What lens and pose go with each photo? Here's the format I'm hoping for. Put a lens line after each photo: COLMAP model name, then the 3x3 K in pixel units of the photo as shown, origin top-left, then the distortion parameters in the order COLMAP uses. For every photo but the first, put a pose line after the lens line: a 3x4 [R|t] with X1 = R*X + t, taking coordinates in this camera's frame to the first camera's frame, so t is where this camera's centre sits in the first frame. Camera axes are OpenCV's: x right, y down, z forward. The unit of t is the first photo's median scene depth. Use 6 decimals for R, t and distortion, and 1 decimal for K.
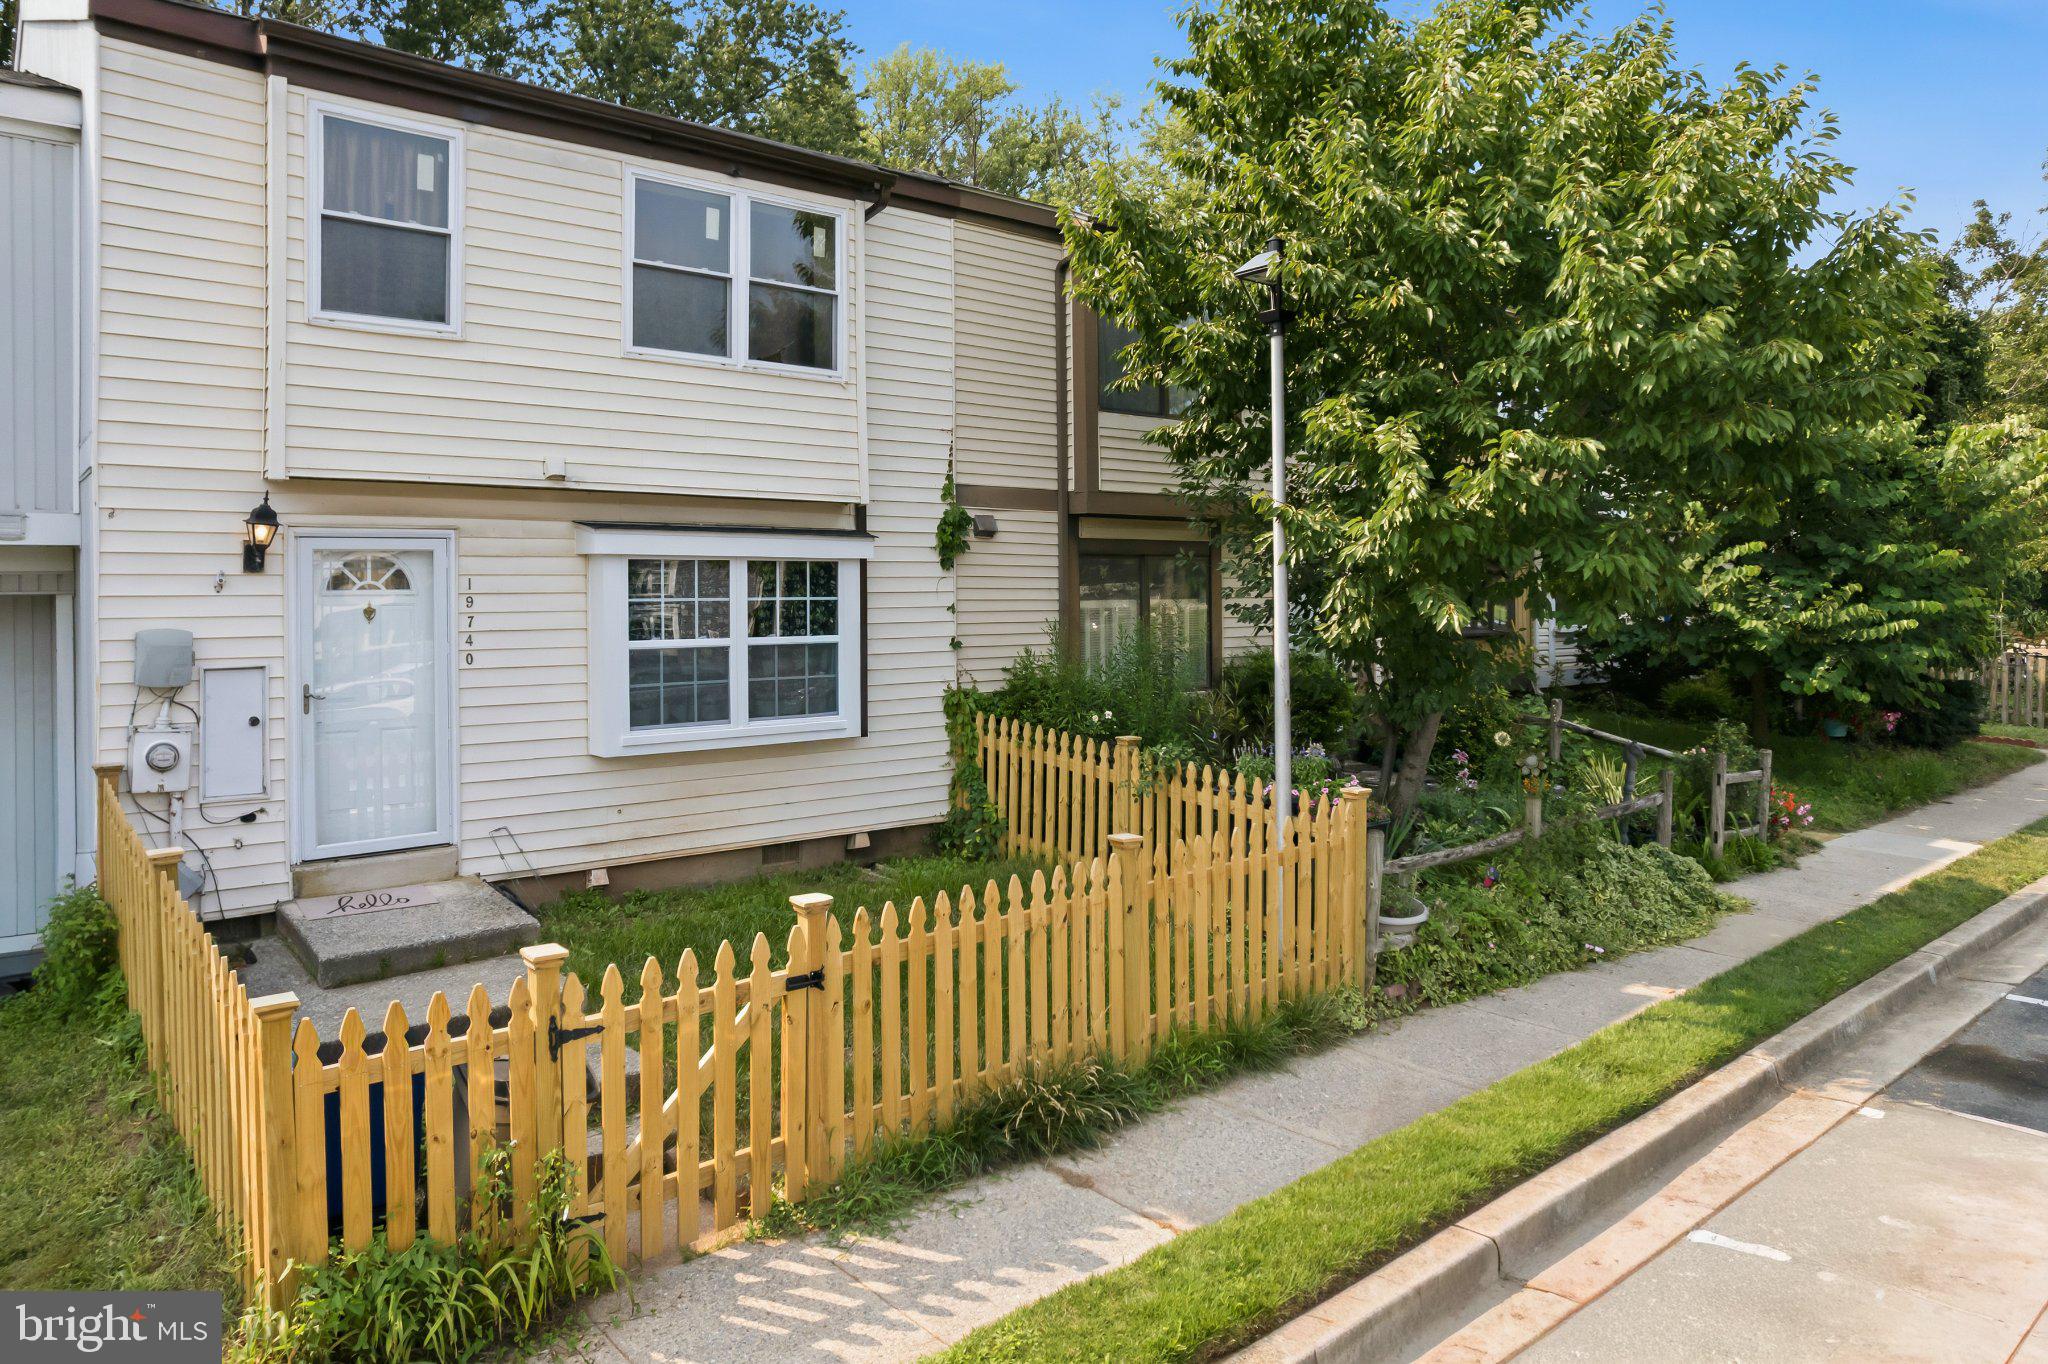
lens RADIAL K [[1349.2, 0, 1026.4], [0, 1349.2, 576.1], [0, 0, 1]] dist [-0.037291, 0.000590]
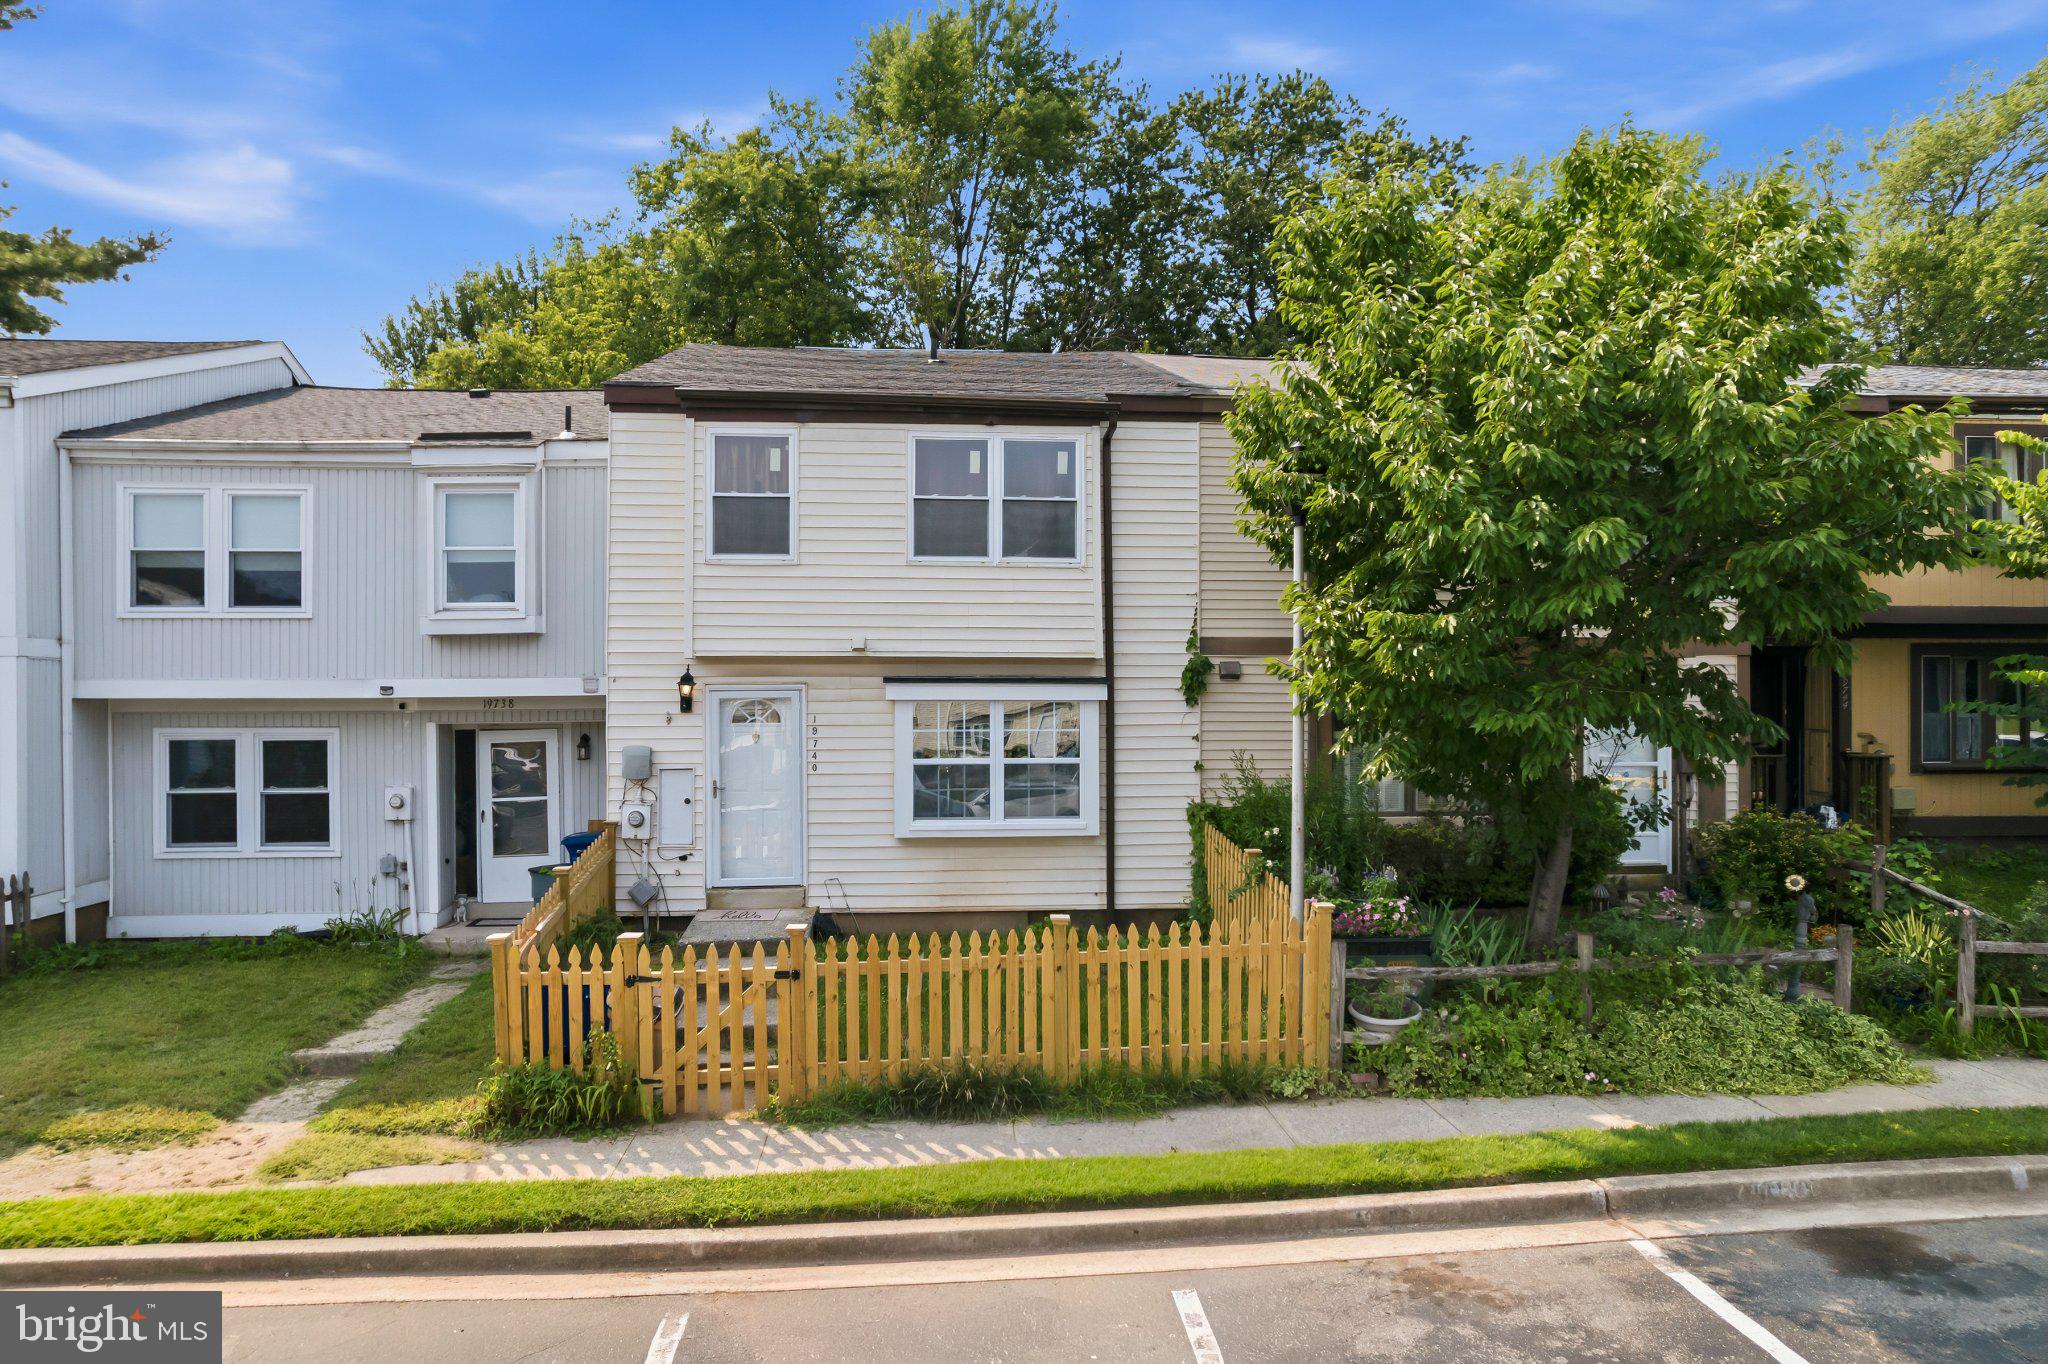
lens RADIAL K [[1317.4, 0, 1024.0], [0, 1317.4, 682.0], [0, 0, 1]] dist [-0.076398, 0.070429]
pose [[0.824366, 0.001696, -0.566055, 0.650464], [0.002996, 0.999968, 0.007359, -0.047969], [0.566049, -0.007763, 0.824335, -0.112844]]
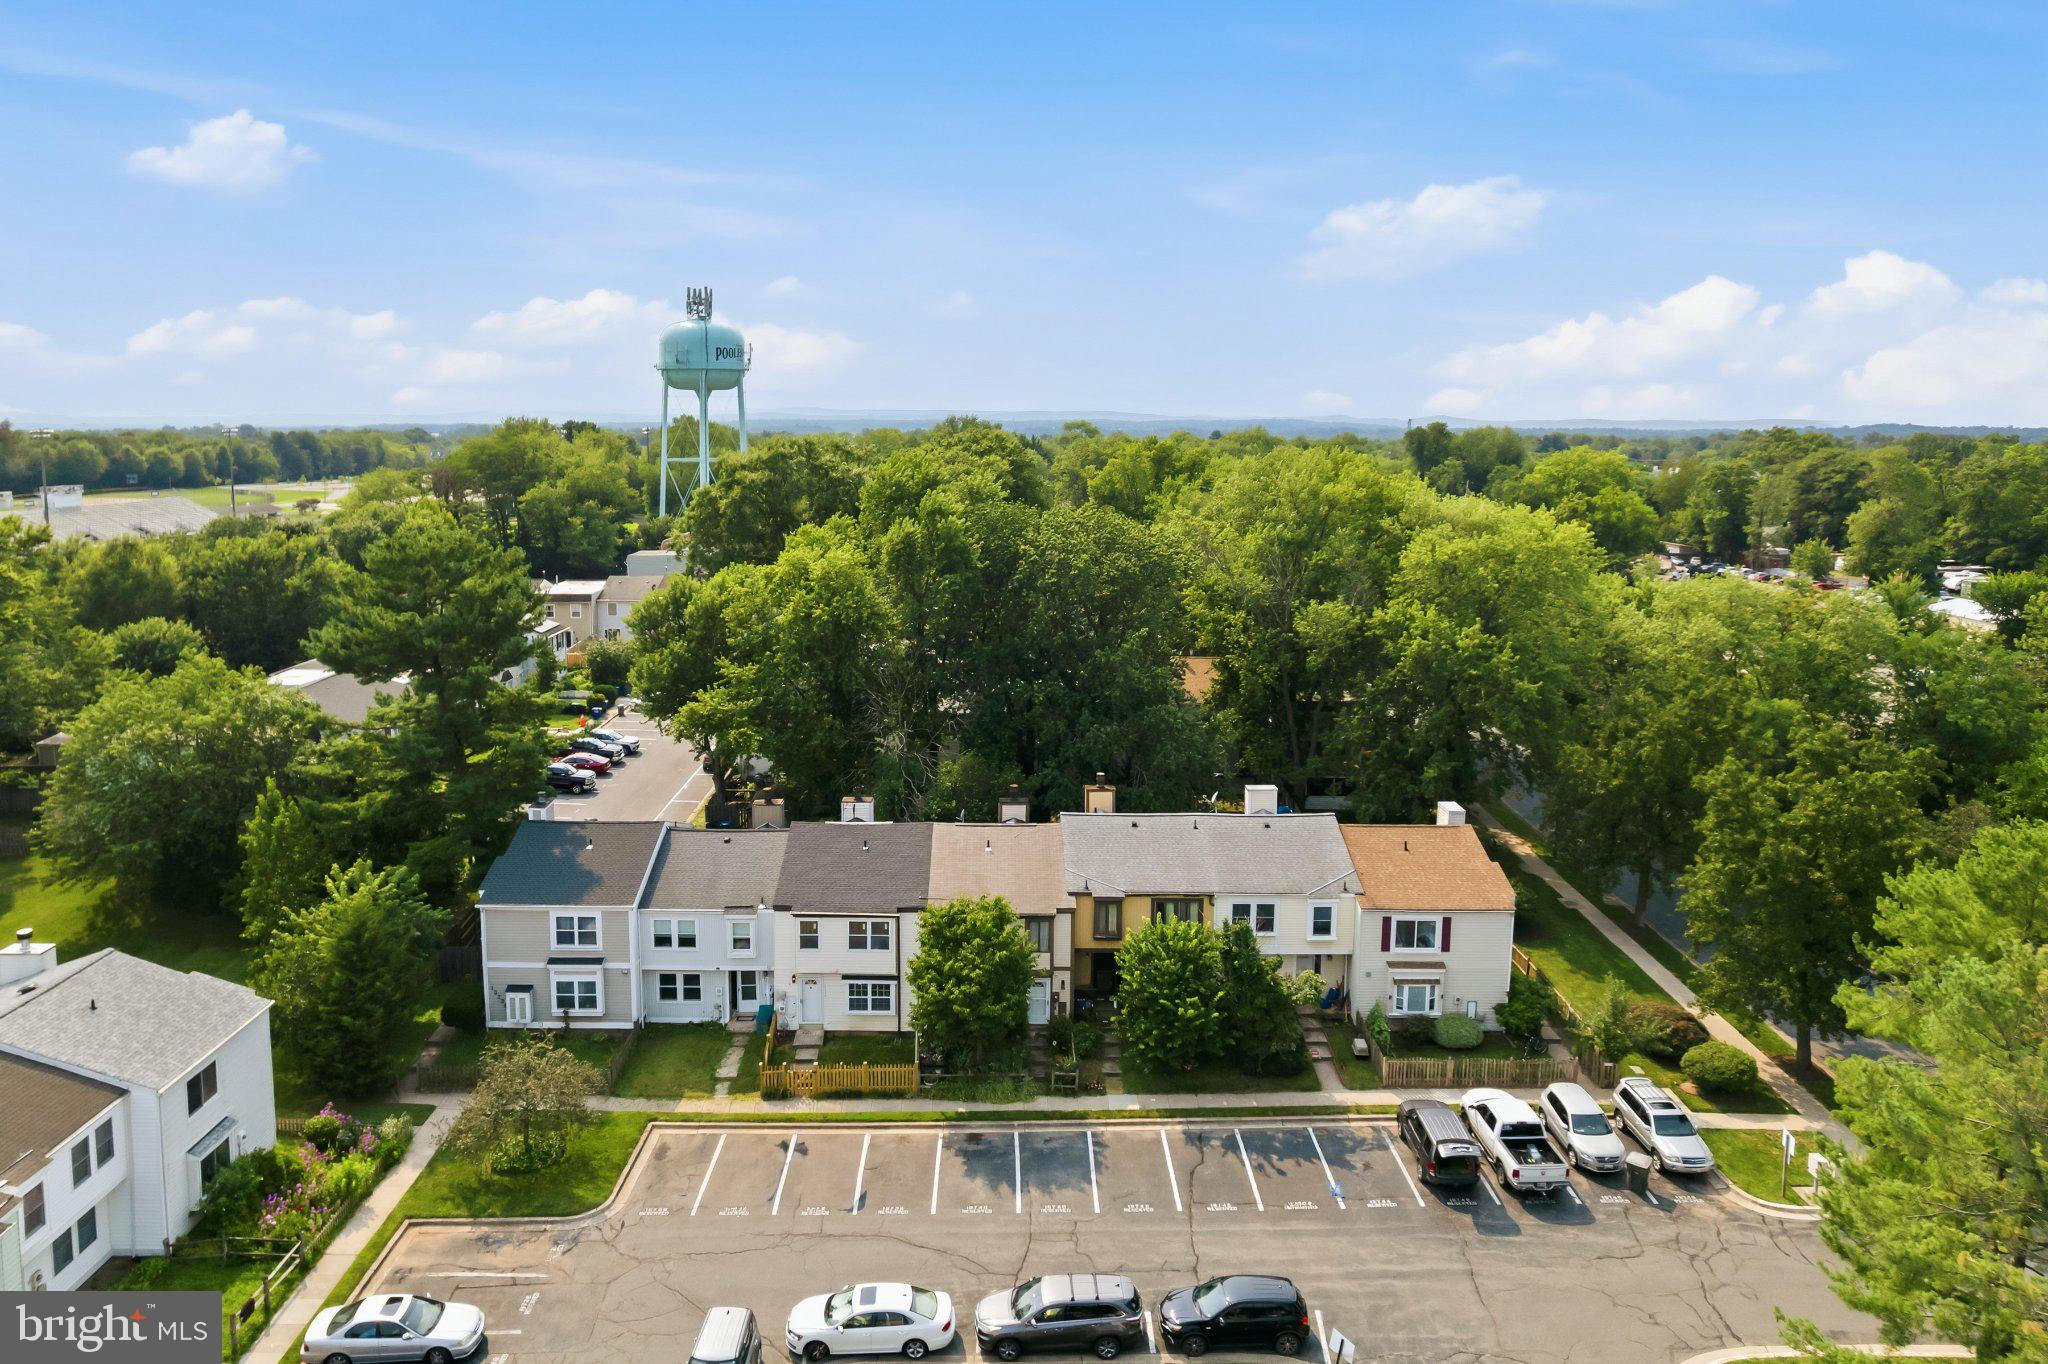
lens RADIAL K [[1292.7, 0, 1017.6], [0, 1292.7, 598.9], [0, 0, 1]] dist [-0.021688, -0.054858]
pose [[0.780199, 0.090512, -0.618948, 3.871813], [-0.010592, 0.991246, 0.131604, -2.598437], [0.625441, -0.096122, 0.774328, -2.938855]]
